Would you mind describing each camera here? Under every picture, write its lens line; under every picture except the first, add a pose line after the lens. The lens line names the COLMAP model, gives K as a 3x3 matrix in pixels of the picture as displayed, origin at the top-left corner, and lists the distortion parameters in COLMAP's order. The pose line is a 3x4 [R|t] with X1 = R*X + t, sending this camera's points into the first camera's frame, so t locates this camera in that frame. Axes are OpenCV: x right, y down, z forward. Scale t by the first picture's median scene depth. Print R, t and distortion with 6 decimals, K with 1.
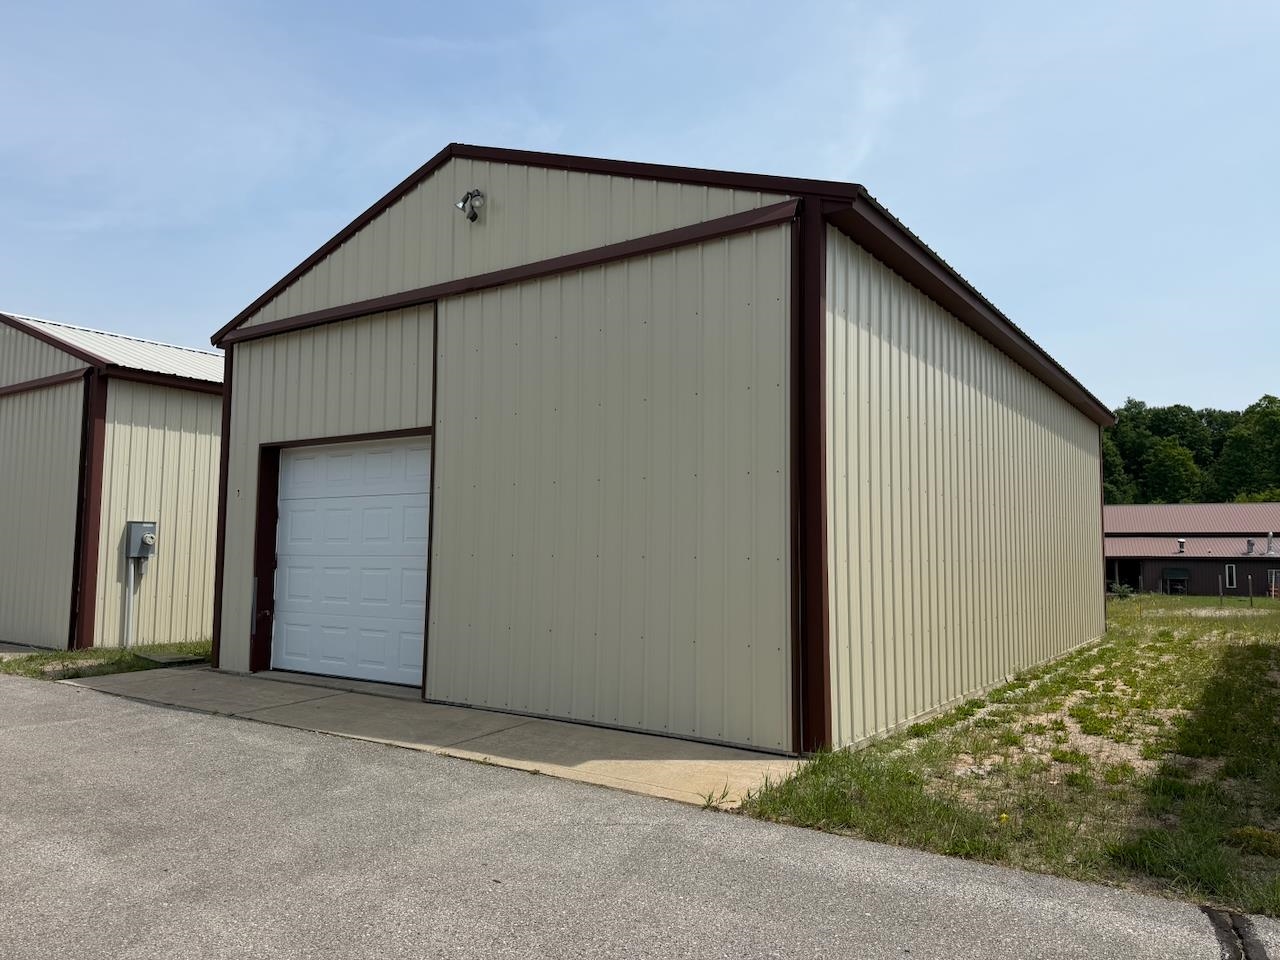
lens RADIAL K [[906.1, 0, 631.3], [0, 906.1, 483.9], [0, 0, 1]] dist [0.031126, -0.034948]
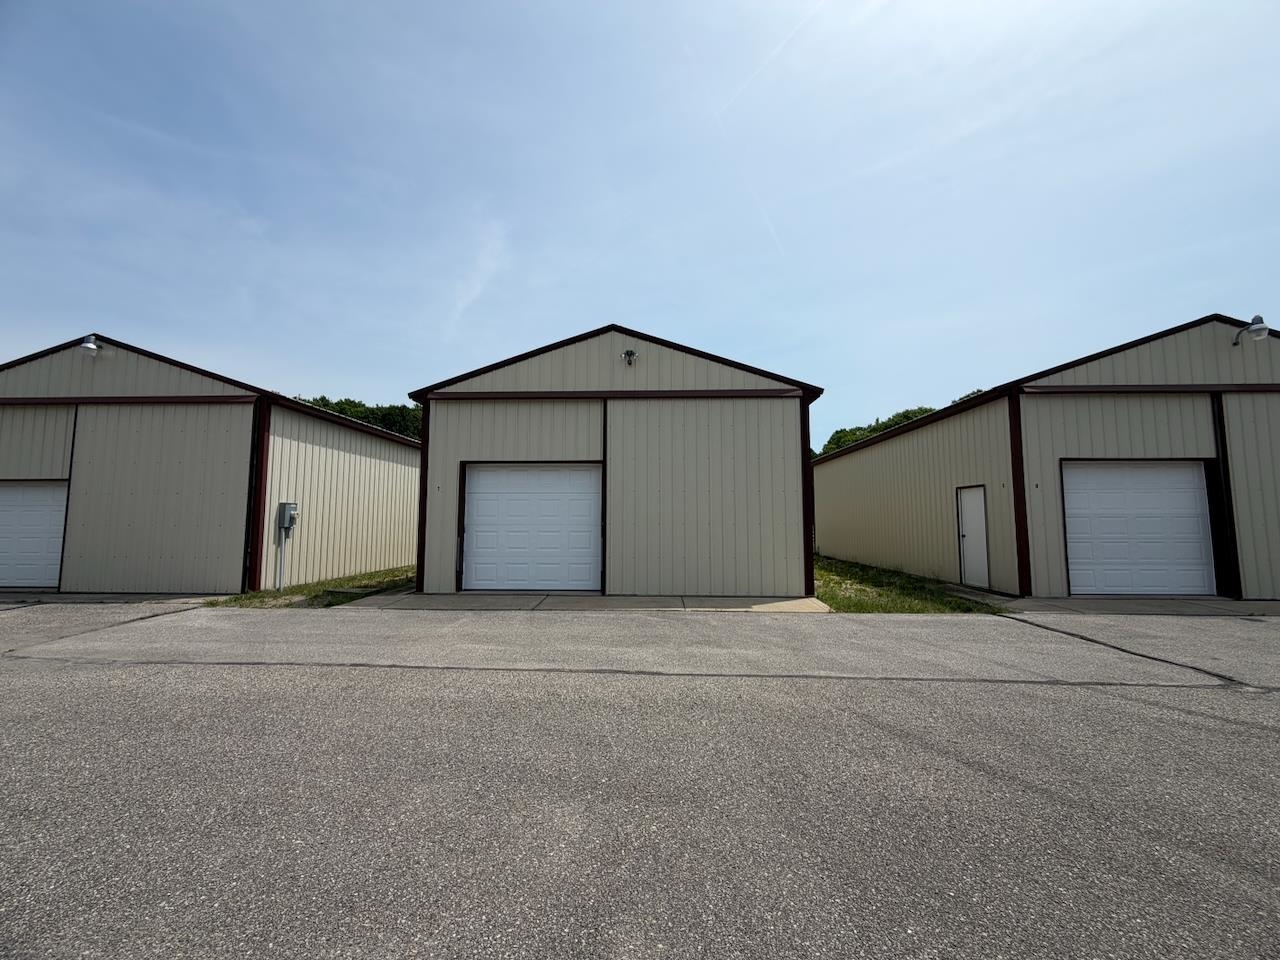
lens RADIAL K [[512.5, 0, 634.5], [0, 512.5, 480.3], [0, 0, 1]] dist [0.000599, 0.000082]
pose [[0.843175, 0.035752, 0.536448, -0.746290], [-0.035161, 0.999317, -0.011335, -0.008917], [-0.536487, -0.009305, 0.843857, -0.007724]]
